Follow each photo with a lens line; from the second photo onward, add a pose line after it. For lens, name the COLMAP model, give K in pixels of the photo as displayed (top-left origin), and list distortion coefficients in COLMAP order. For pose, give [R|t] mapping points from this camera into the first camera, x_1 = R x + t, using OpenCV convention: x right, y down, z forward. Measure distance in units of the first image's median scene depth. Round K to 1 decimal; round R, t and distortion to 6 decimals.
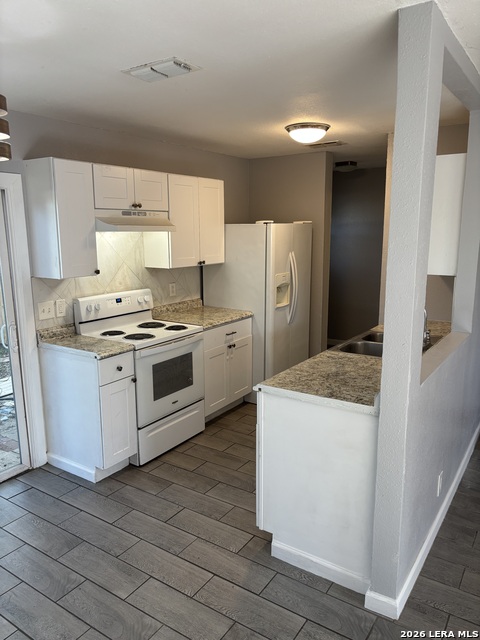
lens RADIAL K [[480.9, 0, 233.4], [0, 480.9, 322.9], [0, 0, 1]] dist [0.000834, -0.021753]
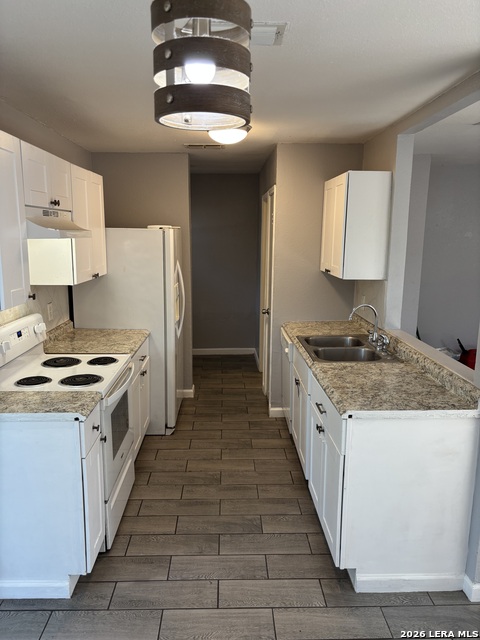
lens RADIAL K [[480.9, 0, 236.1], [0, 480.9, 318.3], [0, 0, 1]] dist [0.000834, -0.021753]
pose [[0.815659, -0.090842, 0.571356, -0.481138], [0.099086, 0.994938, 0.016734, -0.062714], [-0.569984, 0.042964, 0.820532, 0.290939]]
